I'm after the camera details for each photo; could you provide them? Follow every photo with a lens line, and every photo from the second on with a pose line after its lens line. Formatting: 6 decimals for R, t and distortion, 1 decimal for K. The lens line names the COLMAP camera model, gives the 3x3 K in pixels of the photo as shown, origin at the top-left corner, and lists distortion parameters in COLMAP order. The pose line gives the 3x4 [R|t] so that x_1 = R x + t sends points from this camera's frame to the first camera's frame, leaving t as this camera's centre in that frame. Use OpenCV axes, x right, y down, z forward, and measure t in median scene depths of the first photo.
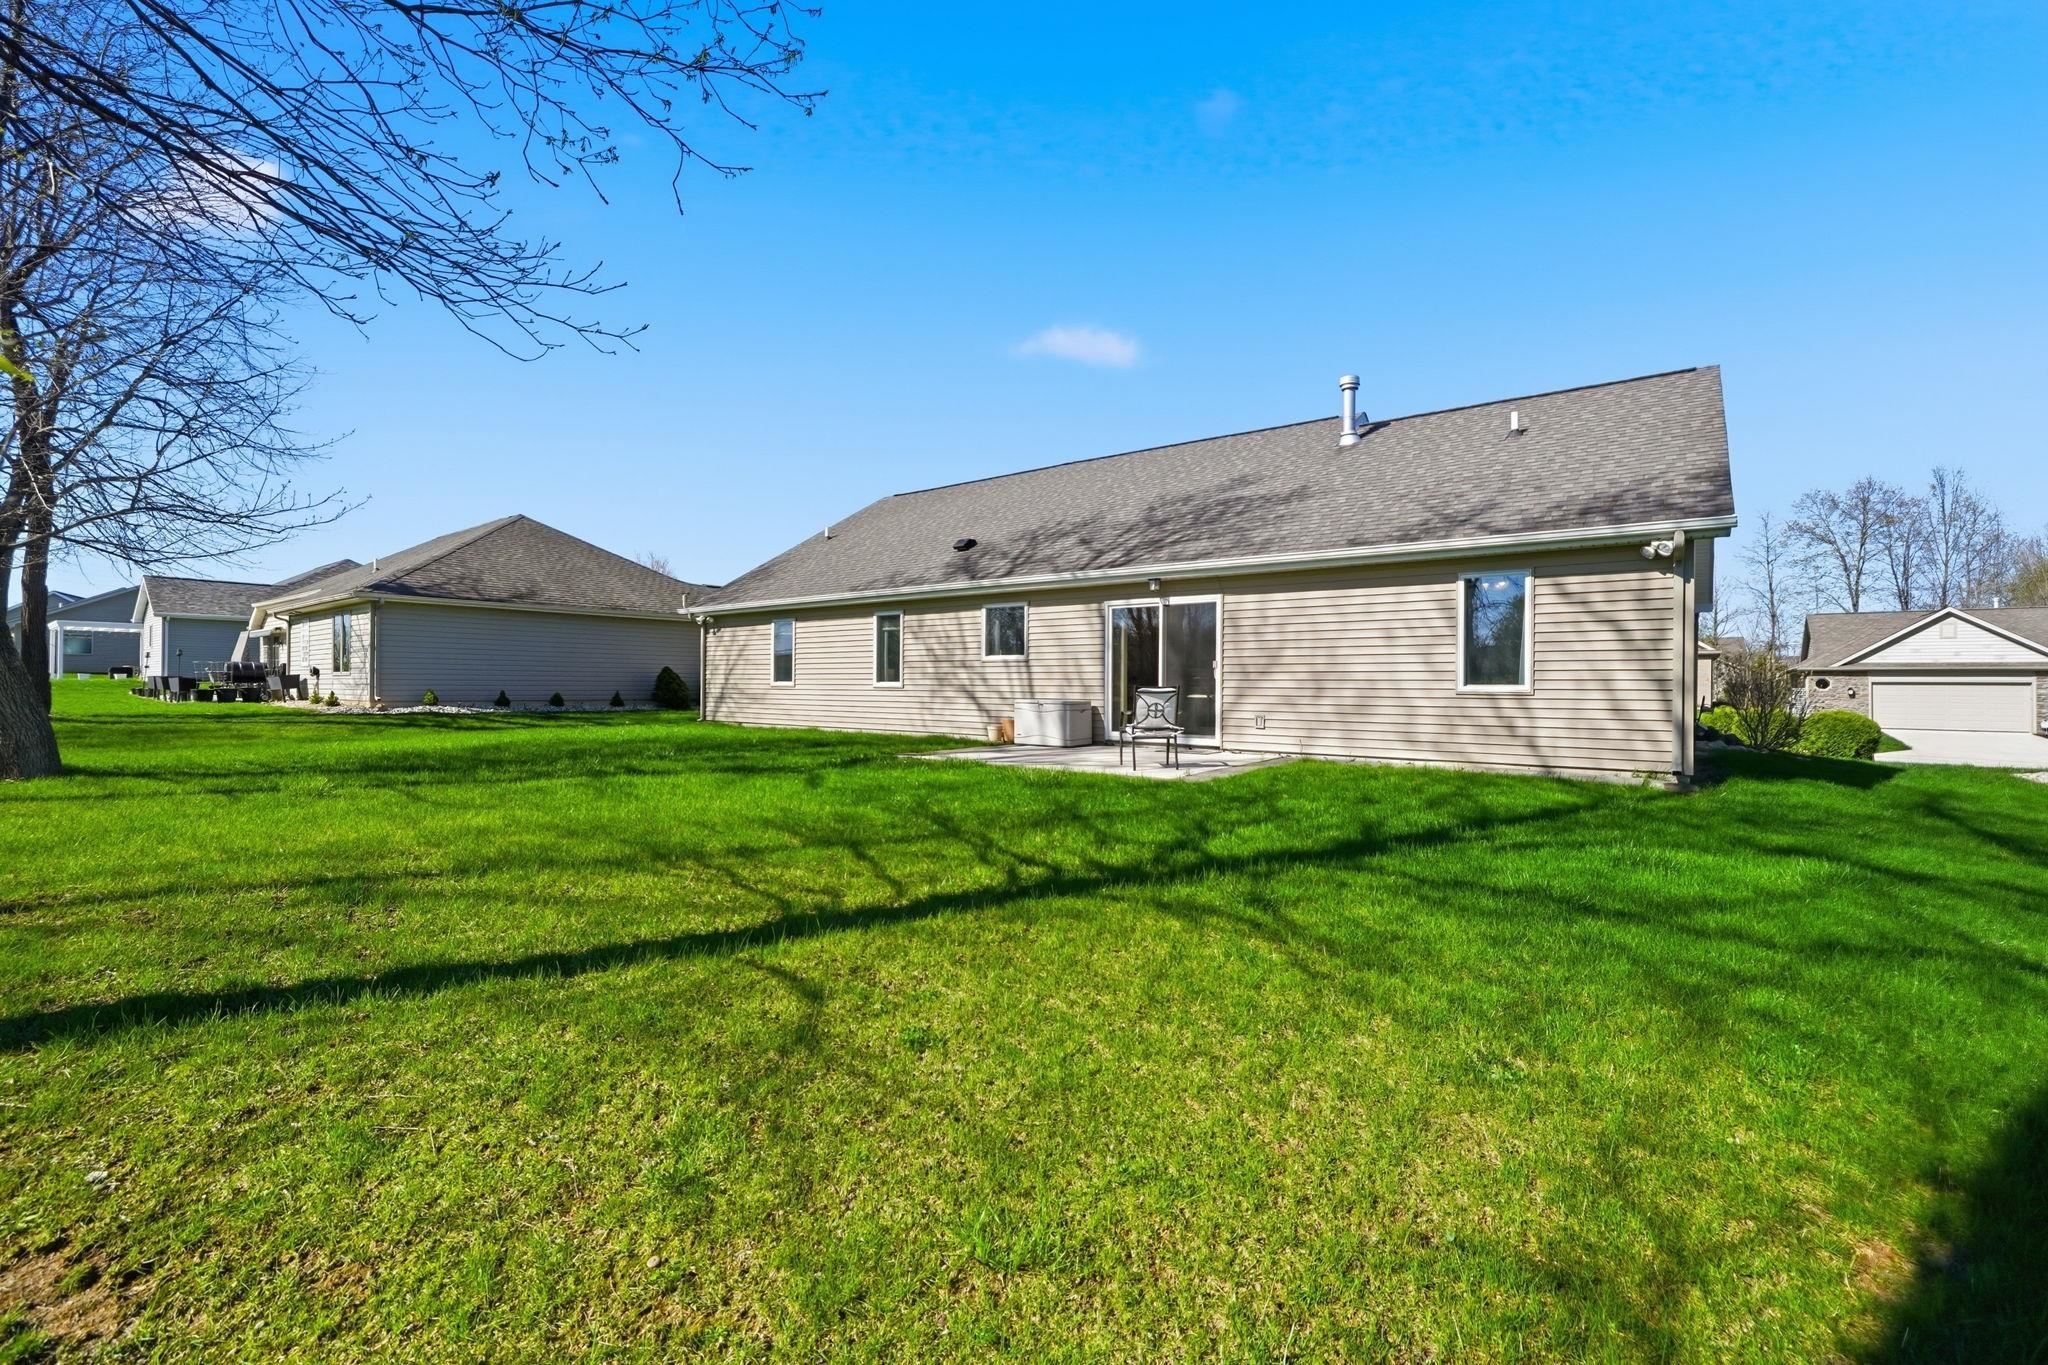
lens RADIAL K [[953.2, 0, 1021.7], [0, 953.2, 678.5], [0, 0, 1]] dist [0.000111, 0.000212]
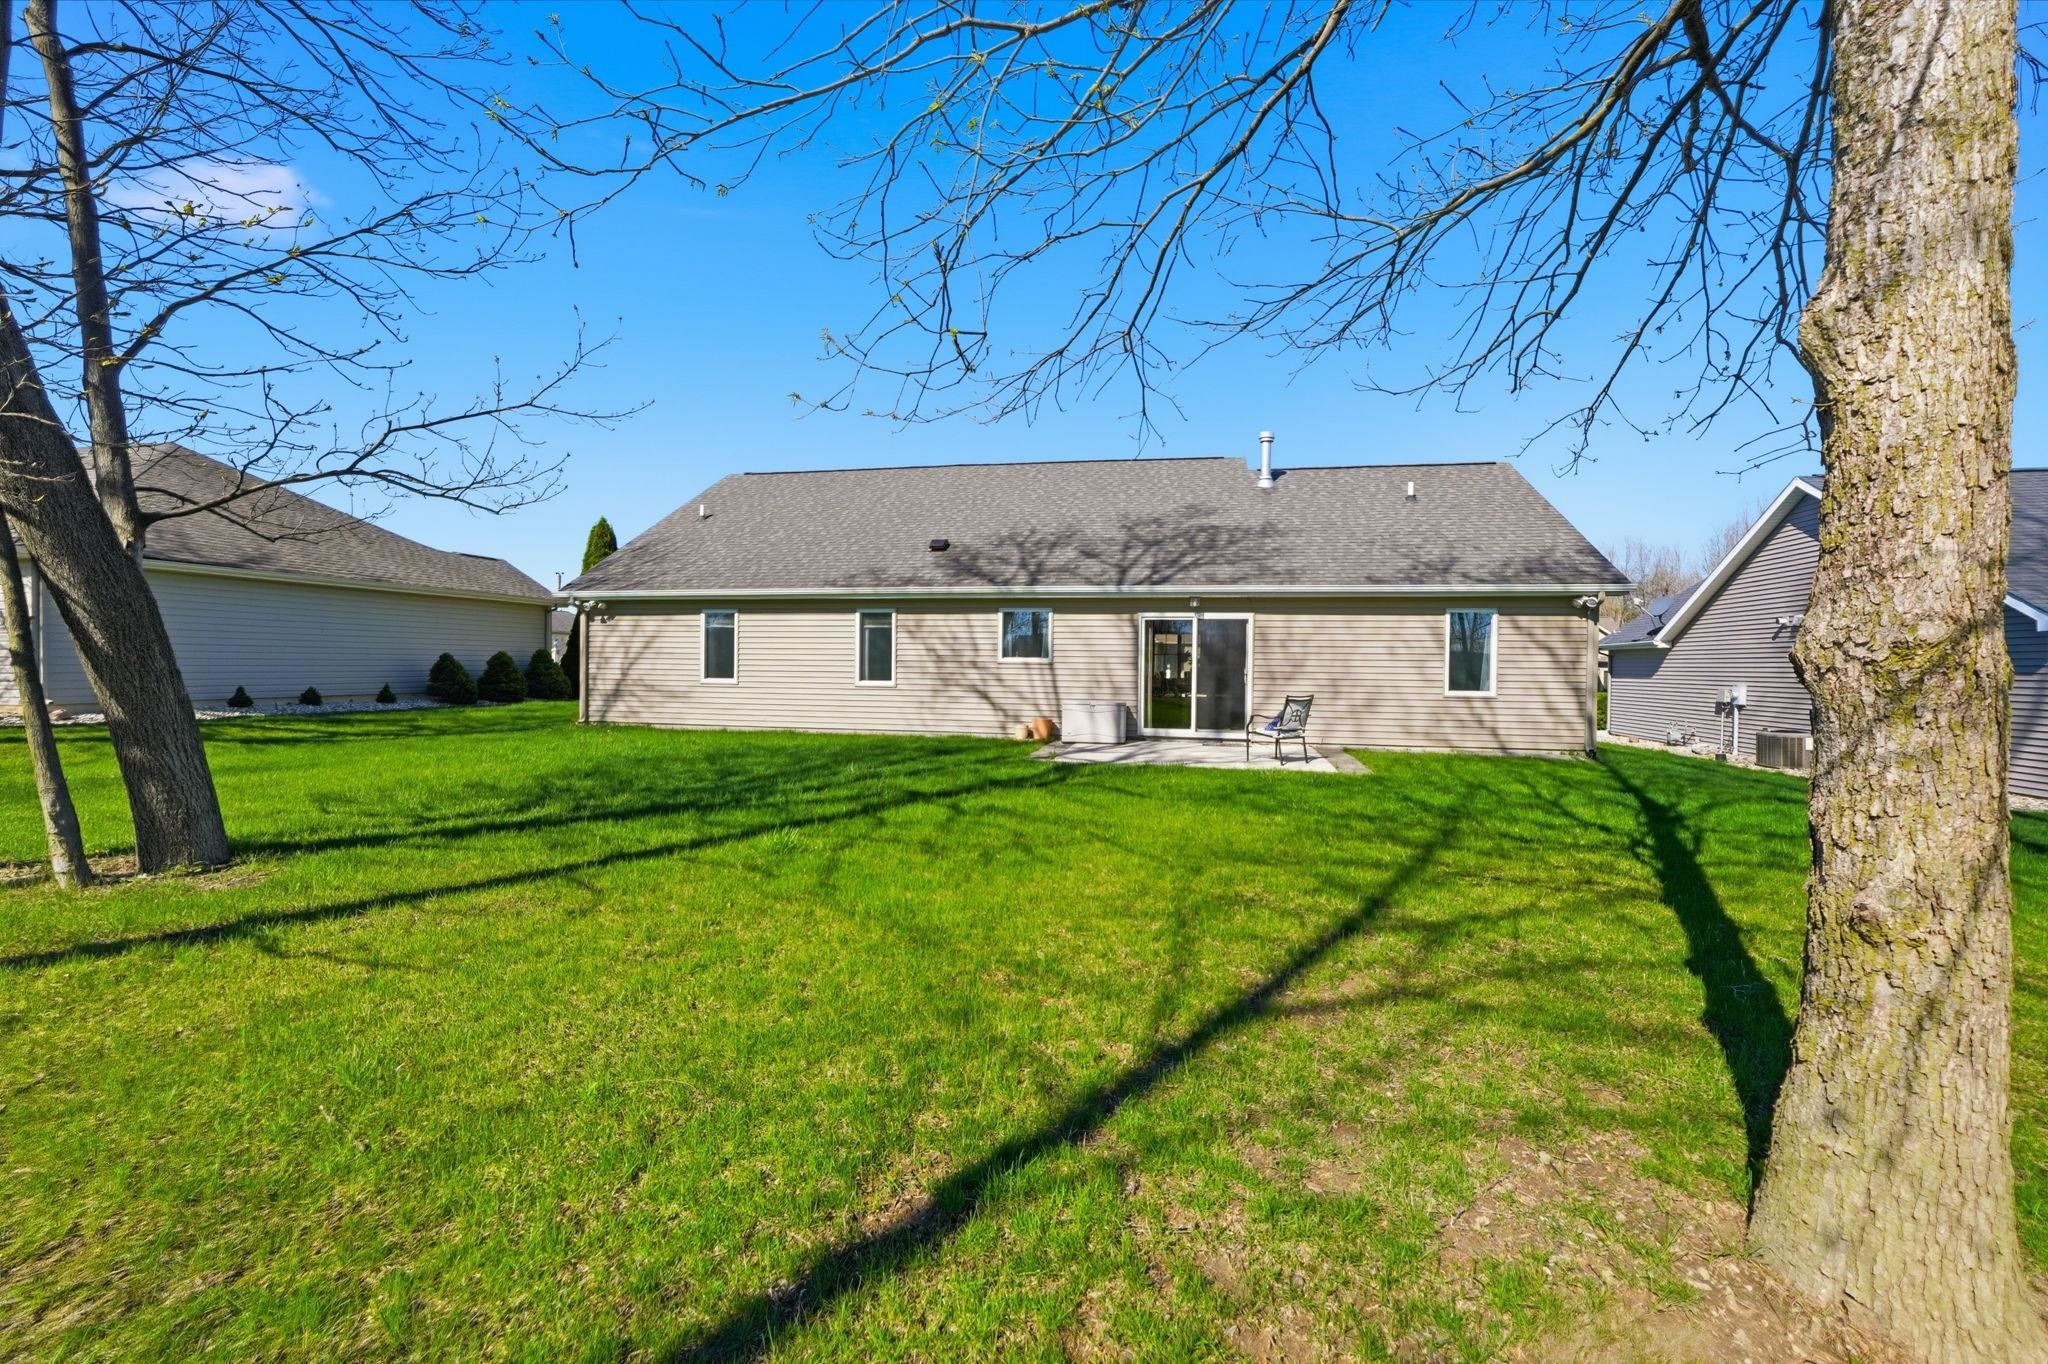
lens RADIAL K [[953.2, 0, 1027.4], [0, 953.2, 673.8], [0, 0, 1]] dist [0.000111, 0.000212]
pose [[0.878330, -0.000780, 0.478055, -0.563808], [-0.010864, 0.999708, 0.021592, -0.031553], [-0.477932, -0.024159, 0.878065, 0.069541]]
